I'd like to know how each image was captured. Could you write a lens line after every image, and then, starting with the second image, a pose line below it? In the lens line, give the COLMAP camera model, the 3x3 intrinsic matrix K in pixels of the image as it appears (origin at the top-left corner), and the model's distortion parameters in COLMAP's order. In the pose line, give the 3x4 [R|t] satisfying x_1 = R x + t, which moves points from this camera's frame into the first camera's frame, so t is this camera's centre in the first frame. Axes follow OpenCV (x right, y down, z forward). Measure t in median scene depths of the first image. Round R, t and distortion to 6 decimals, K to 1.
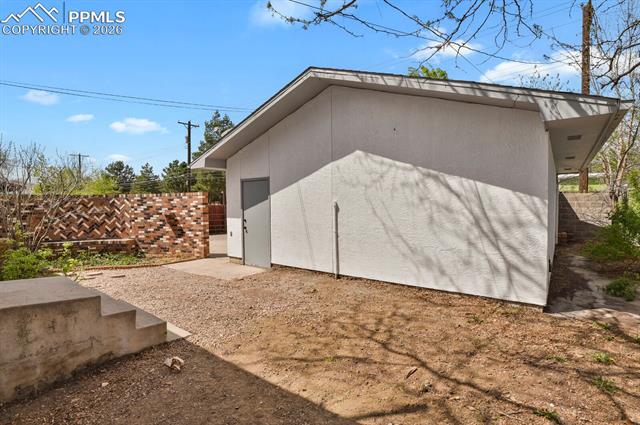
lens RADIAL K [[313.0, 0, 323.2], [0, 313.0, 212.1], [0, 0, 1]] dist [-0.019793, -0.008388]
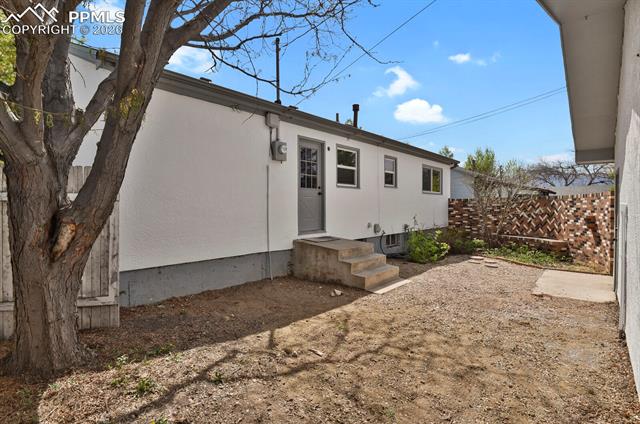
lens RADIAL K [[313.0, 0, 323.2], [0, 313.0, 211.6], [0, 0, 1]] dist [-0.019793, -0.008388]
pose [[-0.065768, 0.027229, -0.997463, 0.407298], [-0.029856, 0.999126, 0.029243, -0.012601], [0.997388, 0.031704, -0.064898, 0.309725]]
